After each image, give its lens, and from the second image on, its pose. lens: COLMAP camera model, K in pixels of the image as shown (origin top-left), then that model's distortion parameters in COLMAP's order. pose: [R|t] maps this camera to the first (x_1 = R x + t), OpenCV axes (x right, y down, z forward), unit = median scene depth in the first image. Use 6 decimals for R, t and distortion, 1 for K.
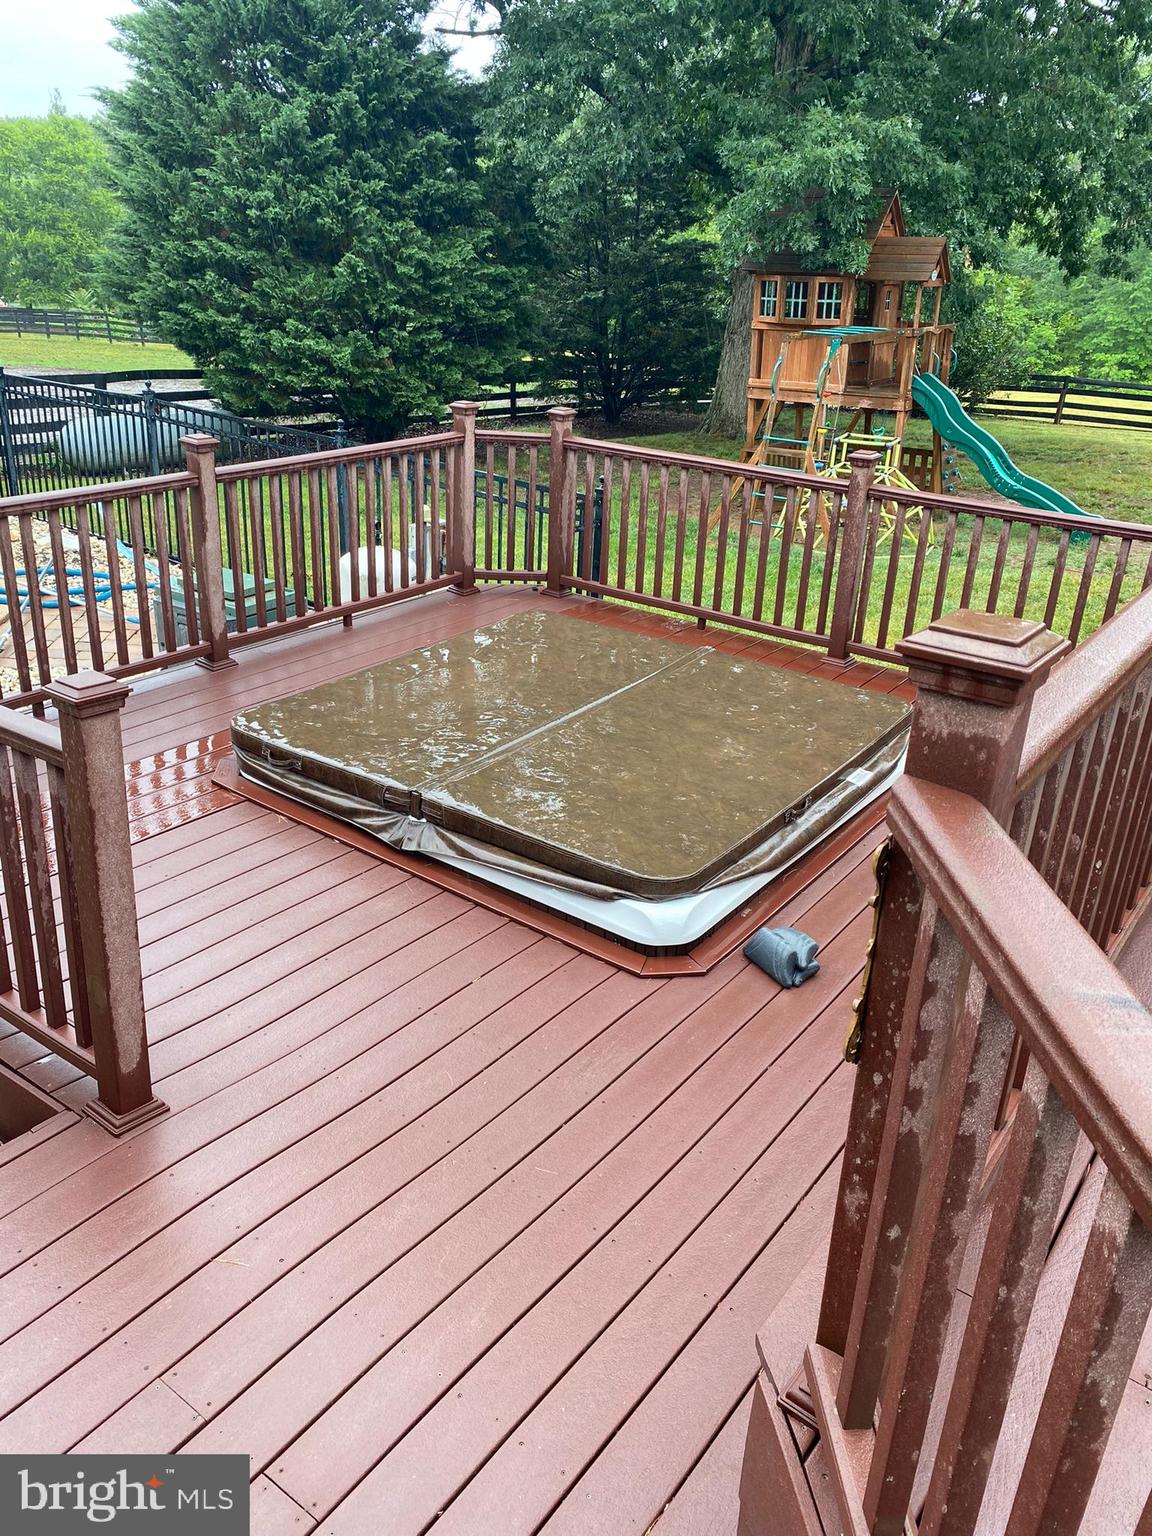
lens RADIAL K [[1157.4, 0, 571.6], [0, 1157.4, 782.6], [0, 0, 1]] dist [0.025653, 0.001933]
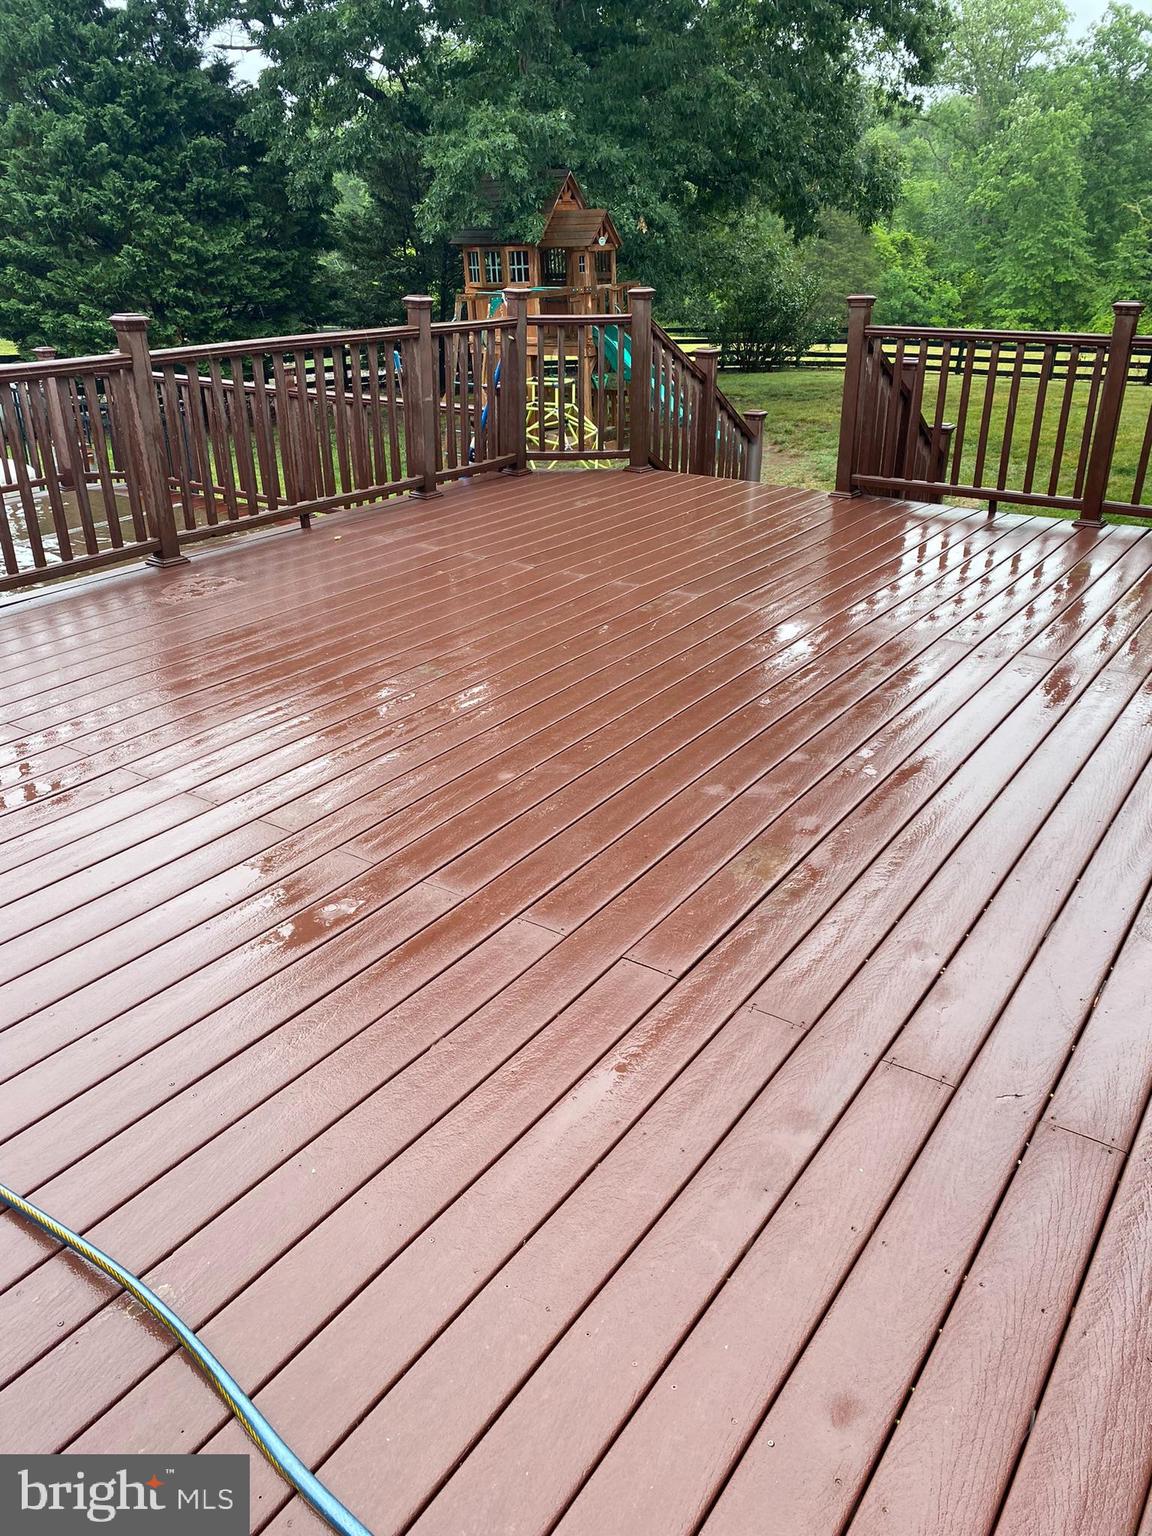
lens RADIAL K [[1157.4, 0, 580.5], [0, 1157.4, 753.7], [0, 0, 1]] dist [0.025653, 0.001933]
pose [[0.998447, -0.054407, 0.011999, 0.211602], [0.054512, 0.998476, -0.008592, 0.081481], [-0.011513, 0.009233, 0.999891, -0.153725]]
